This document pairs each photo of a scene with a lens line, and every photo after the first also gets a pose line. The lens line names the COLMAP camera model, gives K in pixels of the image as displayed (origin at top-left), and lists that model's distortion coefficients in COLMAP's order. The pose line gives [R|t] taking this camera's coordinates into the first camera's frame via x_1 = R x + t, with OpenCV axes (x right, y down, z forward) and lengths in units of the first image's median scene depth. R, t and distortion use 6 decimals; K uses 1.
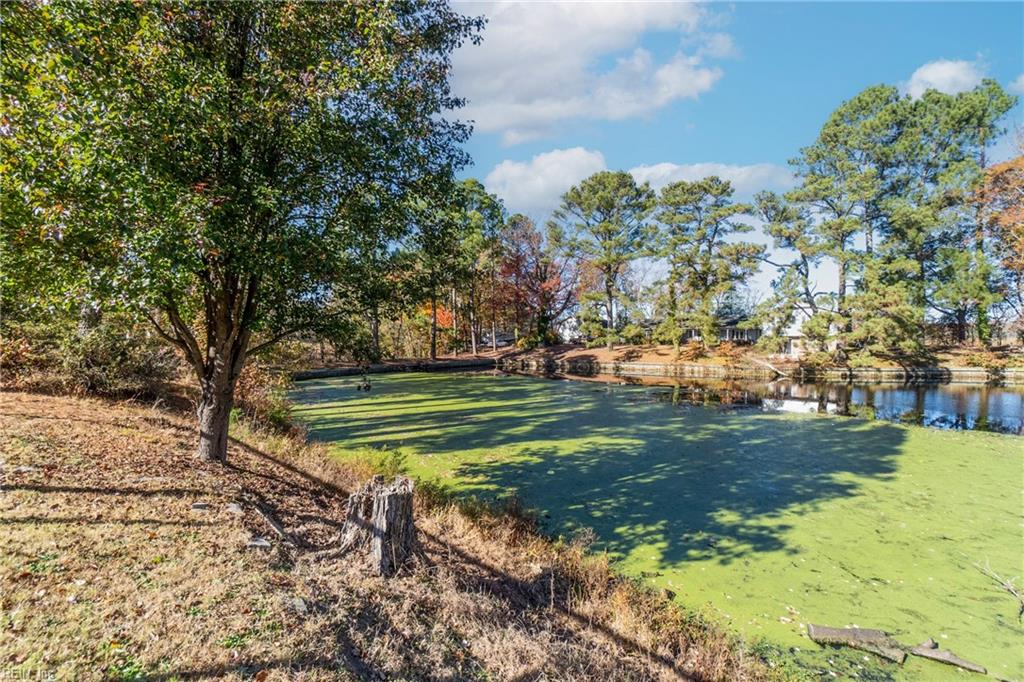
lens RADIAL K [[451.8, 0, 513.3], [0, 451.8, 342.6], [0, 0, 1]] dist [-0.004435, -0.000237]
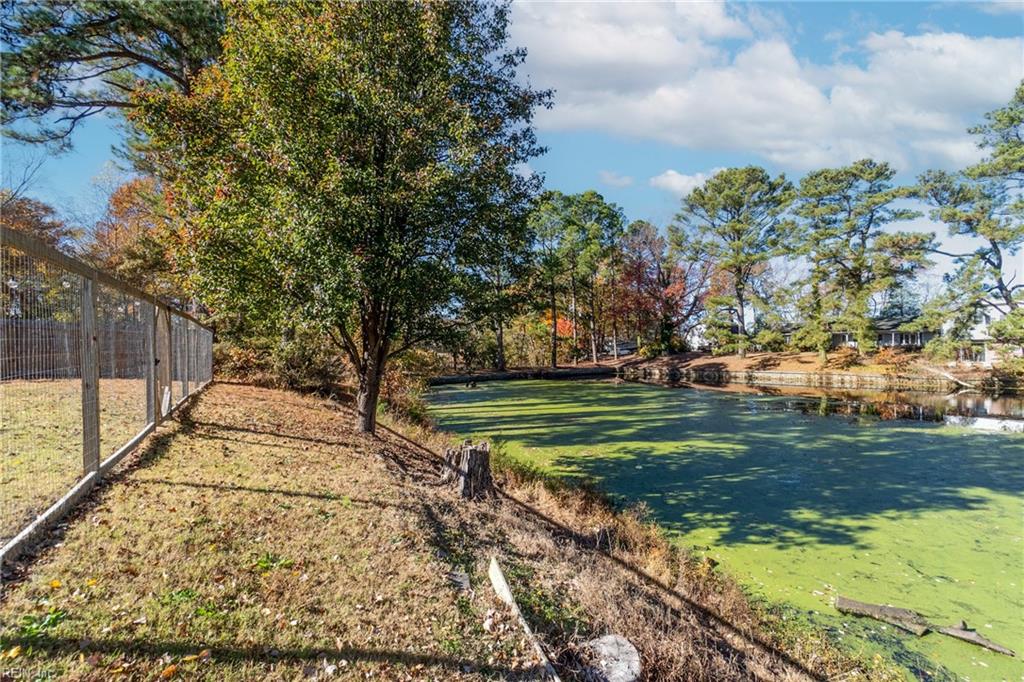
lens RADIAL K [[451.8, 0, 511.1], [0, 451.8, 341.9], [0, 0, 1]] dist [-0.004435, -0.000237]
pose [[0.960158, -0.015611, -0.279021, 0.082904], [0.009313, 0.999671, -0.023883, 0.008299], [0.279302, 0.020333, 0.959988, -0.117339]]
